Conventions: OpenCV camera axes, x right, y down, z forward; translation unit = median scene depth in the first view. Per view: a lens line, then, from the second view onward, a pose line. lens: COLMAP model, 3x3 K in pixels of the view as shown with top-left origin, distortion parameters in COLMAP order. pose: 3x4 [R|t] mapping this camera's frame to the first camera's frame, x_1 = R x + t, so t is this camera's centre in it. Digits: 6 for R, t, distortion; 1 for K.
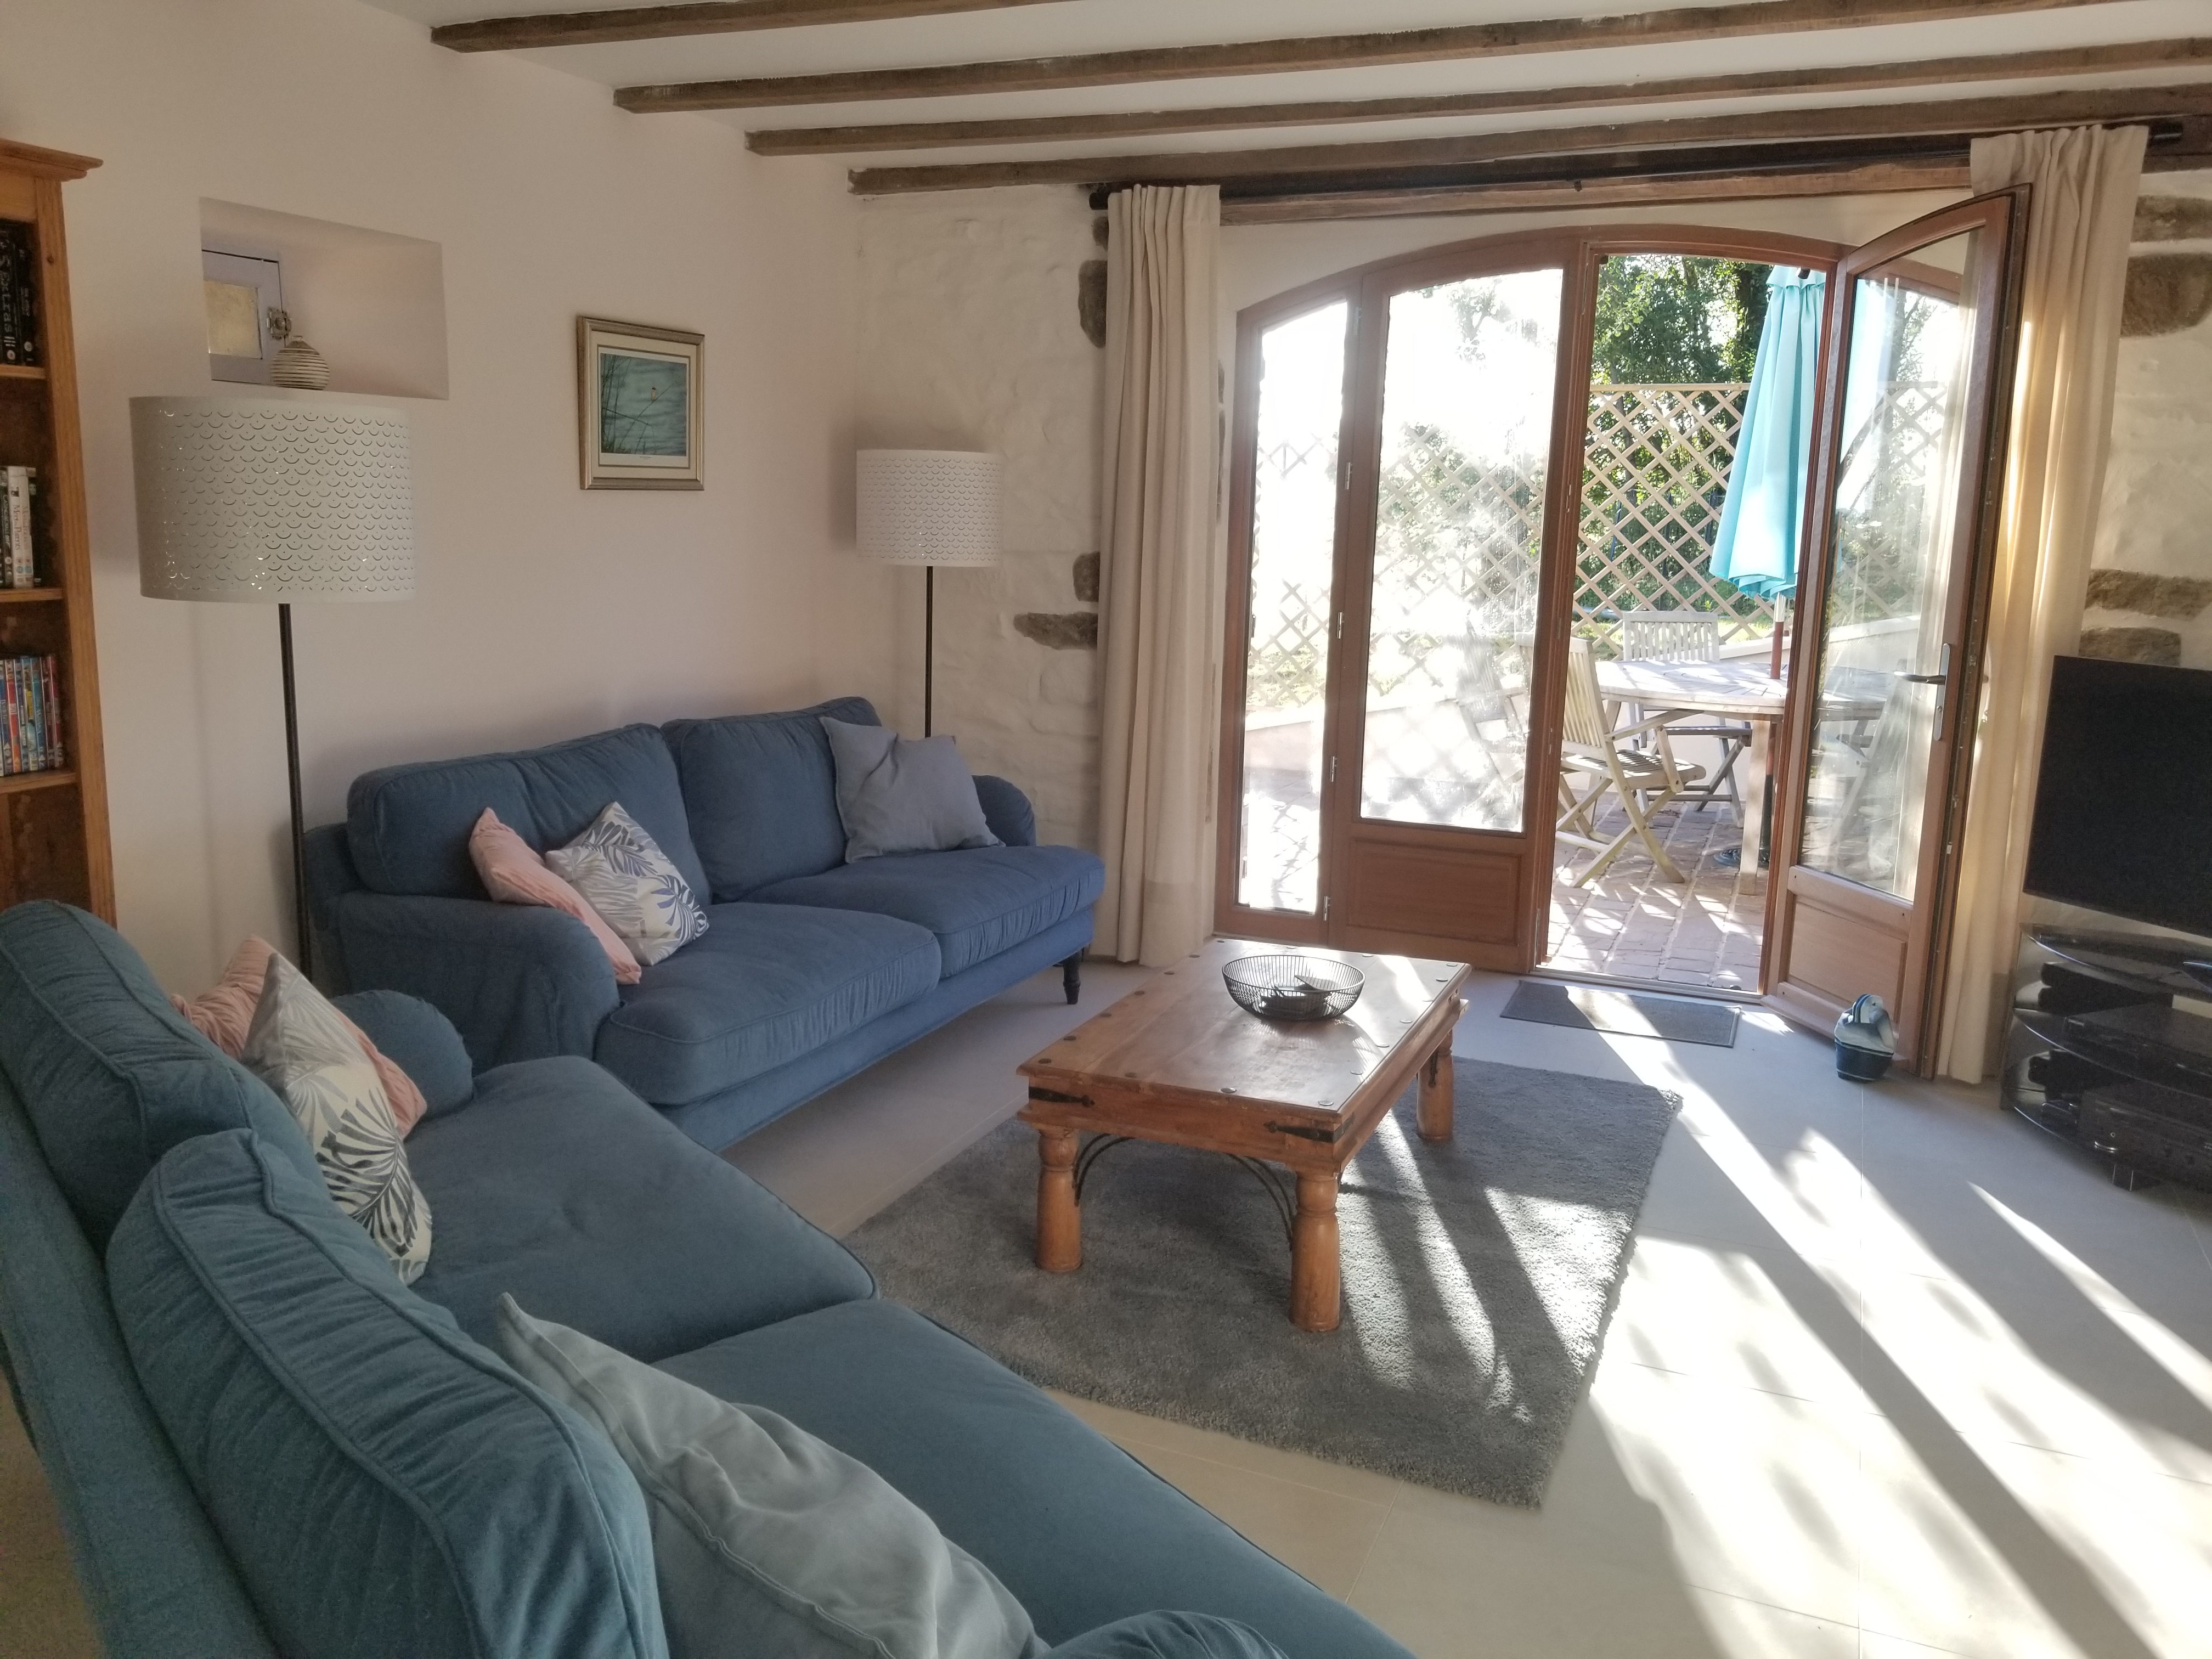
lens RADIAL K [[1756.8, 0, 1105.9], [0, 1756.8, 830.3], [0, 0, 1]] dist [-0.004329, -0.011327]
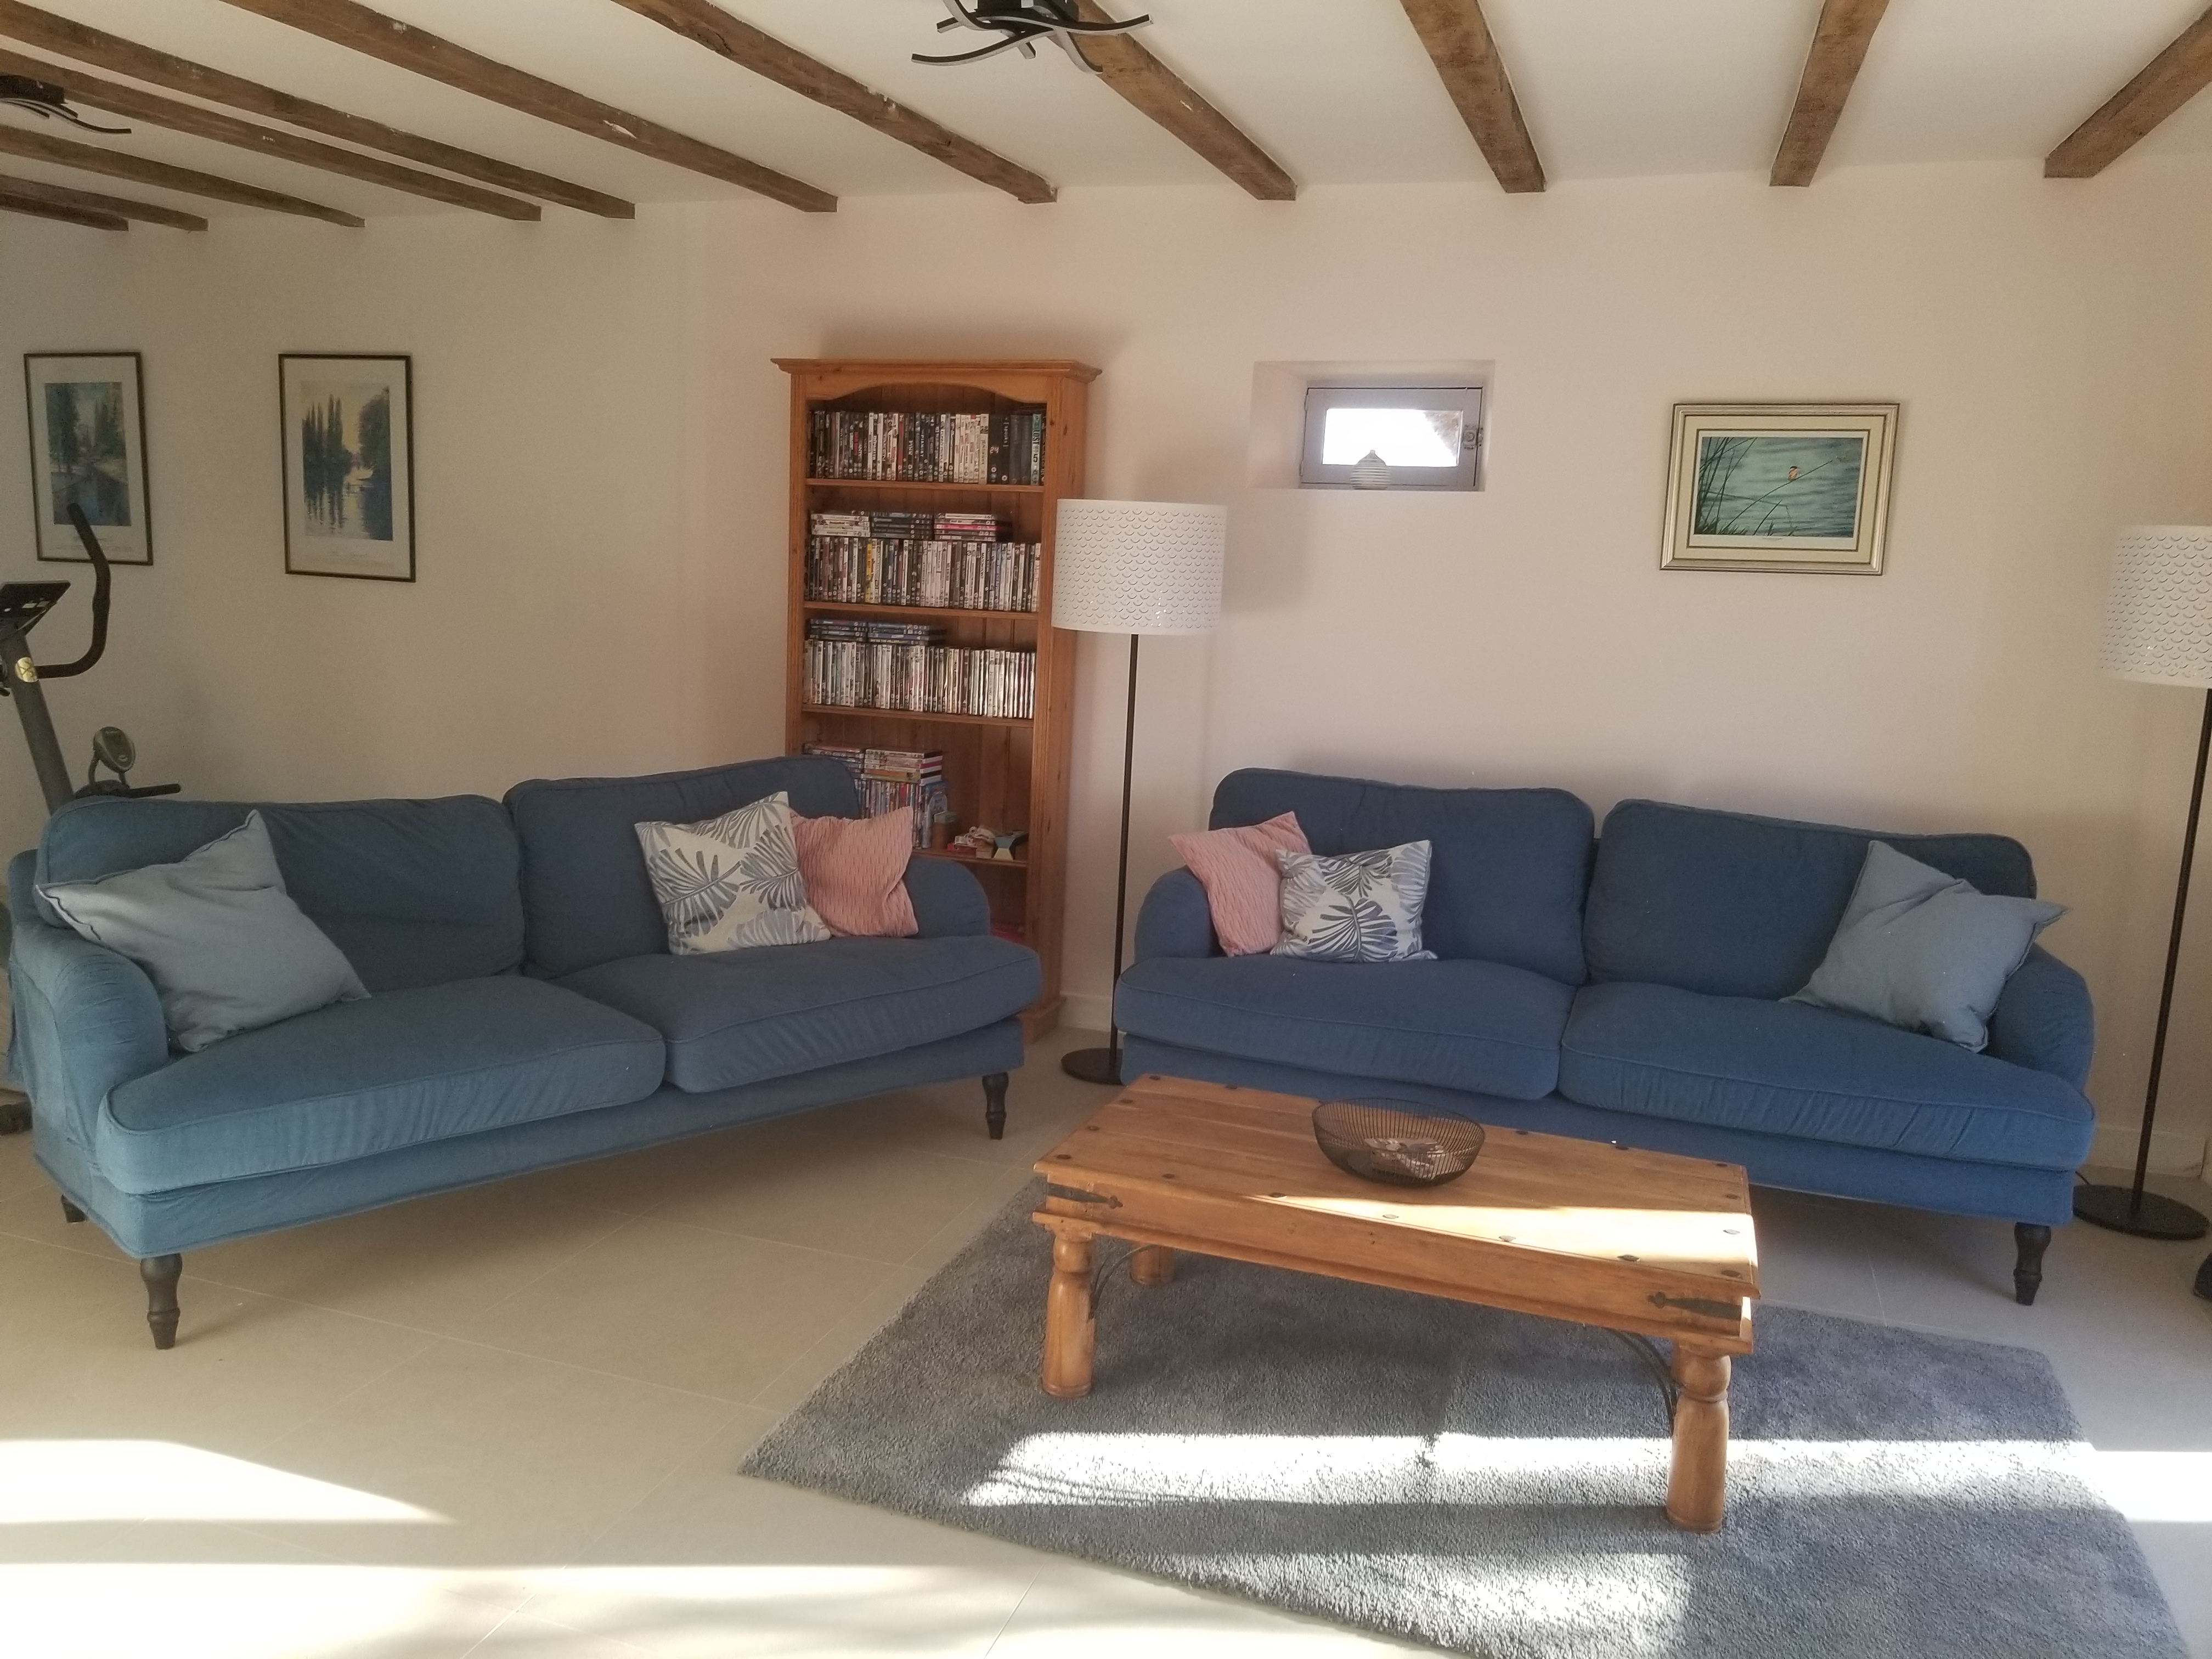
lens RADIAL K [[1756.8, 0, 1107.6], [0, 1756.8, 839.2], [0, 0, 1]] dist [-0.004329, -0.011327]
pose [[0.026410, 0.144297, -0.989182, 0.709857], [-0.218844, 0.966359, 0.135124, -0.105436], [0.975402, 0.212908, 0.057100, 0.634059]]
